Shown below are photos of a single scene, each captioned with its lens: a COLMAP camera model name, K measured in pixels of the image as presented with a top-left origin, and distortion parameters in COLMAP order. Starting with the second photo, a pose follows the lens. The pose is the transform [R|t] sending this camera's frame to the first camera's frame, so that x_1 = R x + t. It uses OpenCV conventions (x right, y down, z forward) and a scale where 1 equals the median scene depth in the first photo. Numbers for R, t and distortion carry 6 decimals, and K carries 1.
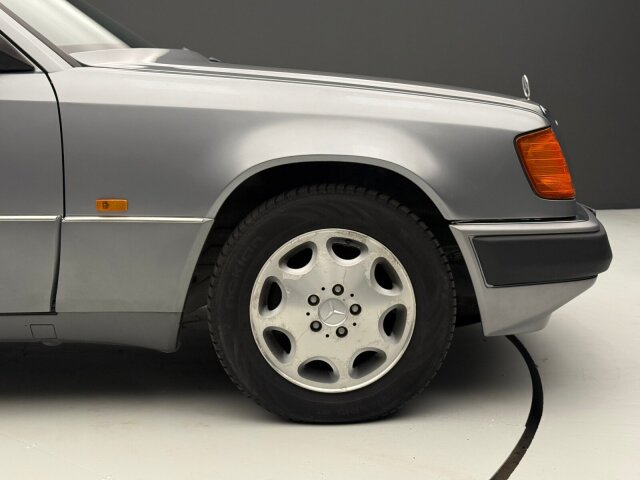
lens RADIAL K [[875.3, 0, 320.0], [0, 875.3, 240.0], [0, 0, 1]] dist [0.131521, 0.040931]
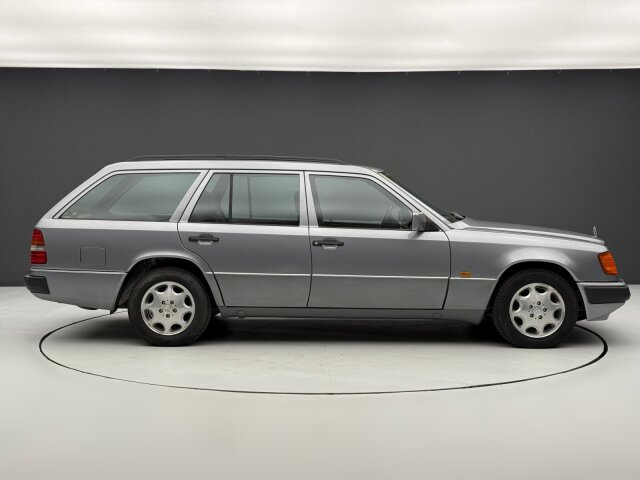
lens RADIAL K [[875.3, 0, 320.0], [0, 875.3, 240.0], [0, 0, 1]] dist [0.131521, 0.040931]
pose [[0.999835, 0.016720, -0.007031, -0.716587], [-0.017226, 0.996686, -0.079499, 0.093777], [0.005679, 0.079607, 0.996810, -2.058844]]
